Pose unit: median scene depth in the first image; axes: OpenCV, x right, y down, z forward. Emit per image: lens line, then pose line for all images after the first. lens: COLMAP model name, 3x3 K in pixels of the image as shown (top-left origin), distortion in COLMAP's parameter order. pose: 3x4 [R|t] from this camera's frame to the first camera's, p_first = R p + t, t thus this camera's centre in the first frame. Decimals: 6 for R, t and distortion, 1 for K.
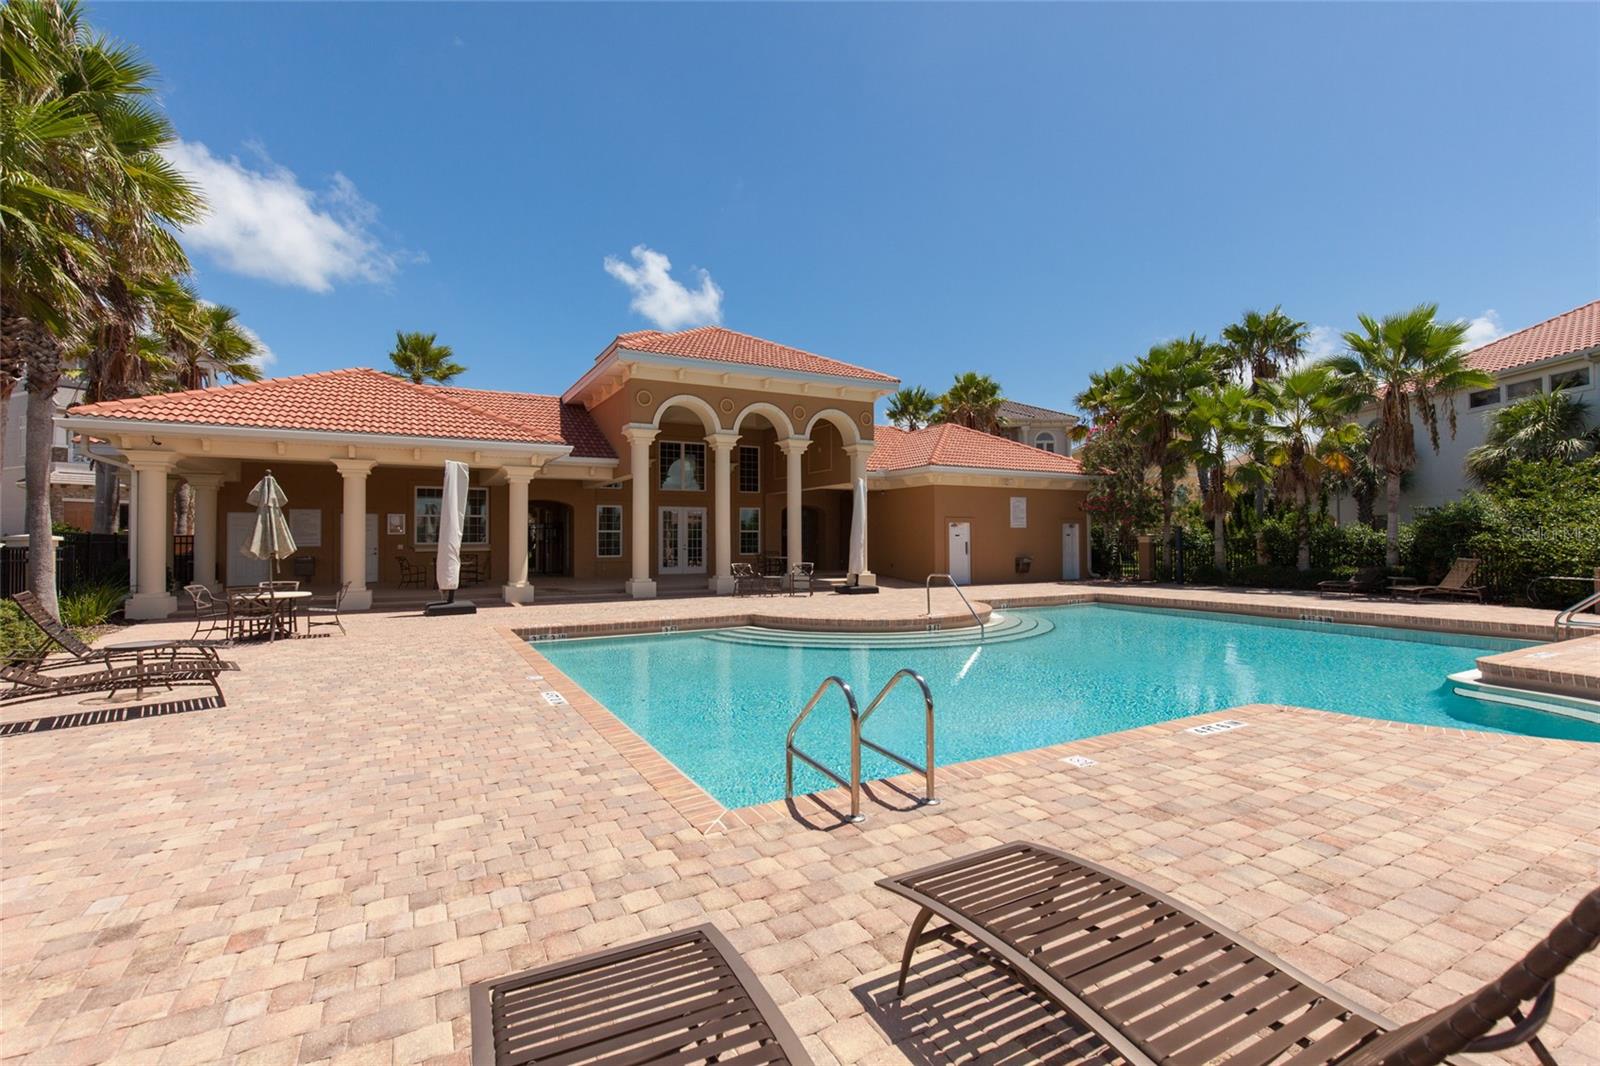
lens RADIAL K [[727.7, 0, 802.1], [0, 727.7, 539.3], [0, 0, 1]] dist [0.002969, -0.001001]
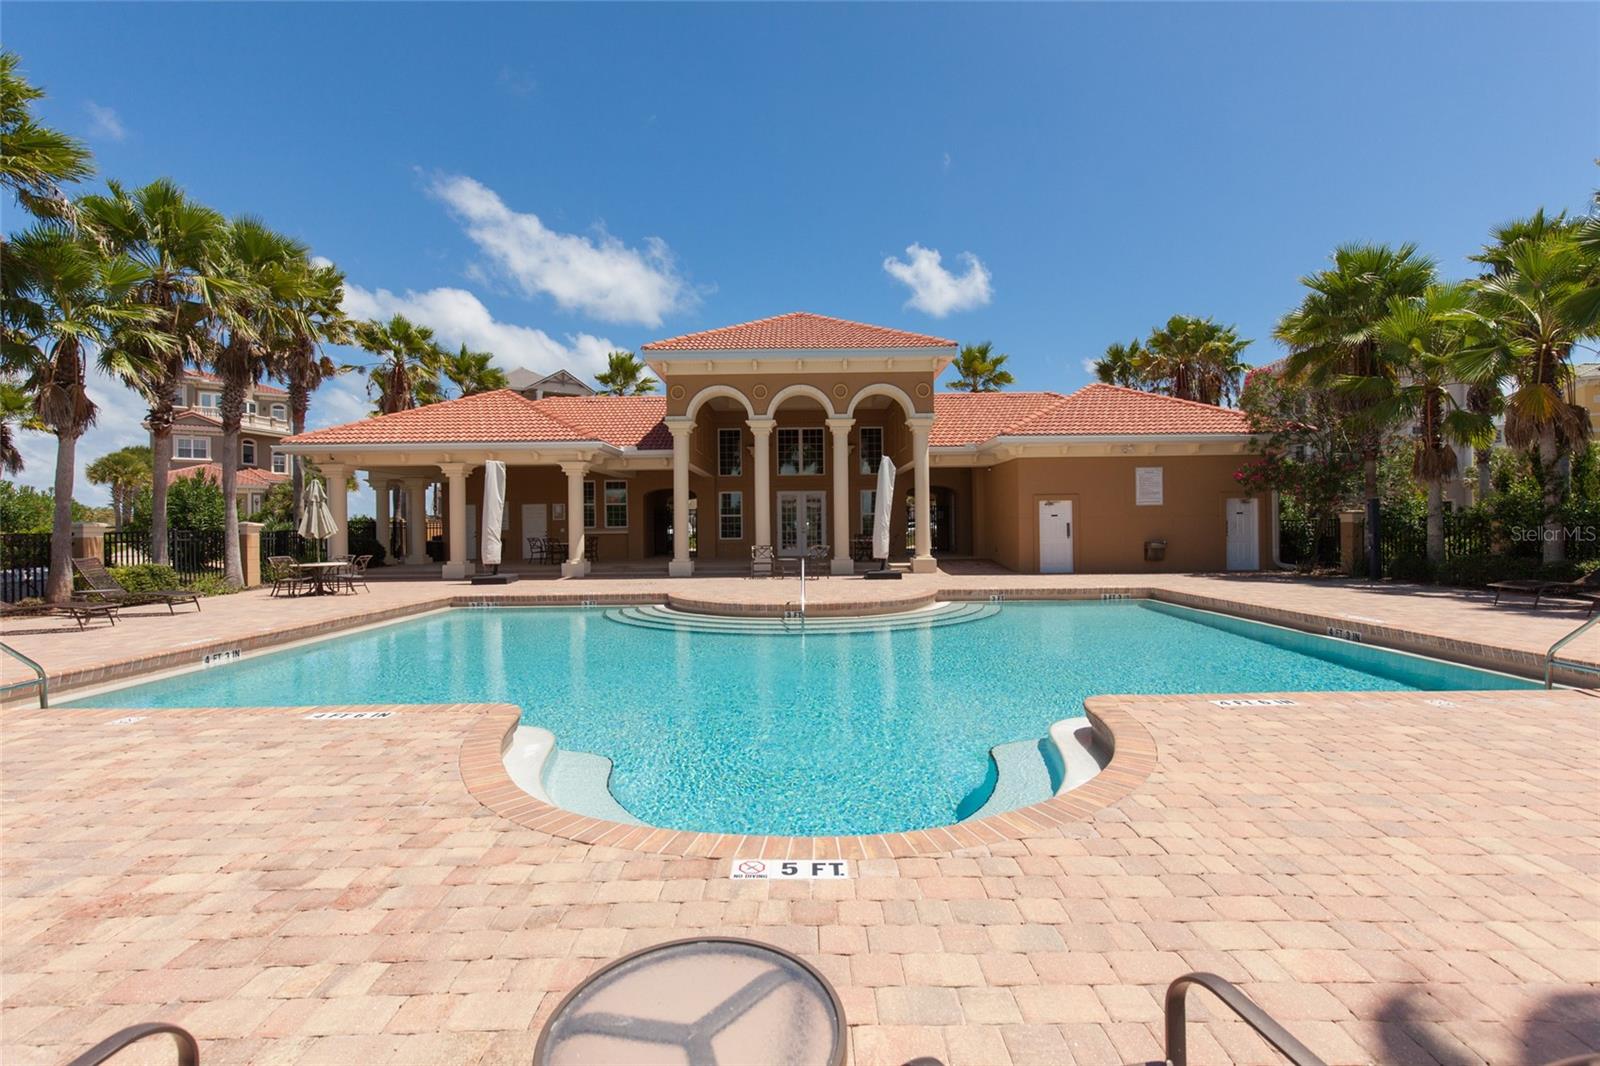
lens RADIAL K [[727.7, 0, 804.3], [0, 727.7, 524.6], [0, 0, 1]] dist [0.002969, -0.001001]
pose [[0.872084, -0.006201, -0.489317, 0.375151], [0.007127, 0.999975, 0.000028, 0.003244], [0.489304, -0.003512, 0.872106, 0.110880]]
